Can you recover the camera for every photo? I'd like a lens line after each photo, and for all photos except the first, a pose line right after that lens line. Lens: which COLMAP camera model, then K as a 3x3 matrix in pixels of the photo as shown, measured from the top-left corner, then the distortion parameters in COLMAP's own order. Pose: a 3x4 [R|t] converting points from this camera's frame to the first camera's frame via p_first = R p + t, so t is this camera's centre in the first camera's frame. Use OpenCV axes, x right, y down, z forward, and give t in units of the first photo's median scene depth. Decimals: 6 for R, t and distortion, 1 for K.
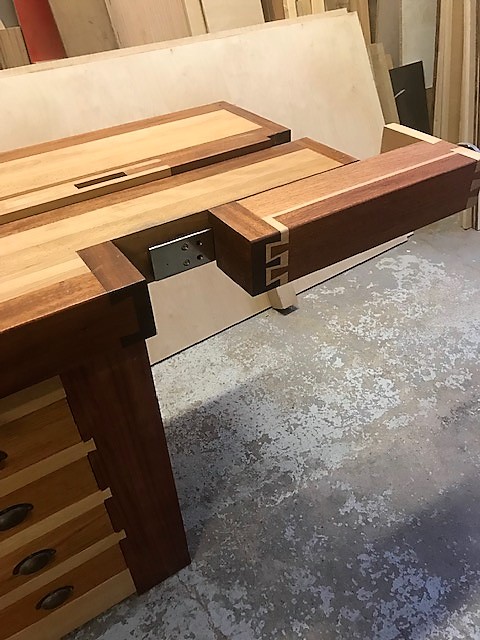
lens RADIAL K [[529.6, 0, 243.7], [0, 529.6, 317.6], [0, 0, 1]] dist [0.008948, -0.011125]
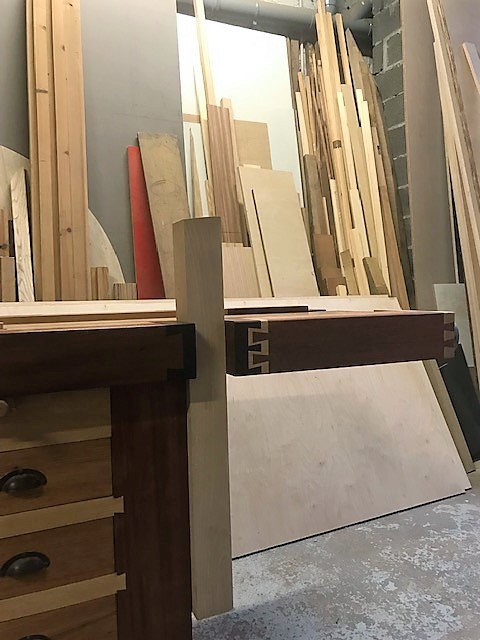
lens RADIAL K [[524.1, 0, 241.1], [0, 524.1, 304.9], [0, 0, 1]] dist [-0.005574, -0.057257]
pose [[0.988735, 0.030229, -0.146595, 0.043807], [-0.110669, 0.807063, -0.580002, 0.249185], [0.100778, 0.589691, 0.801316, -0.013359]]
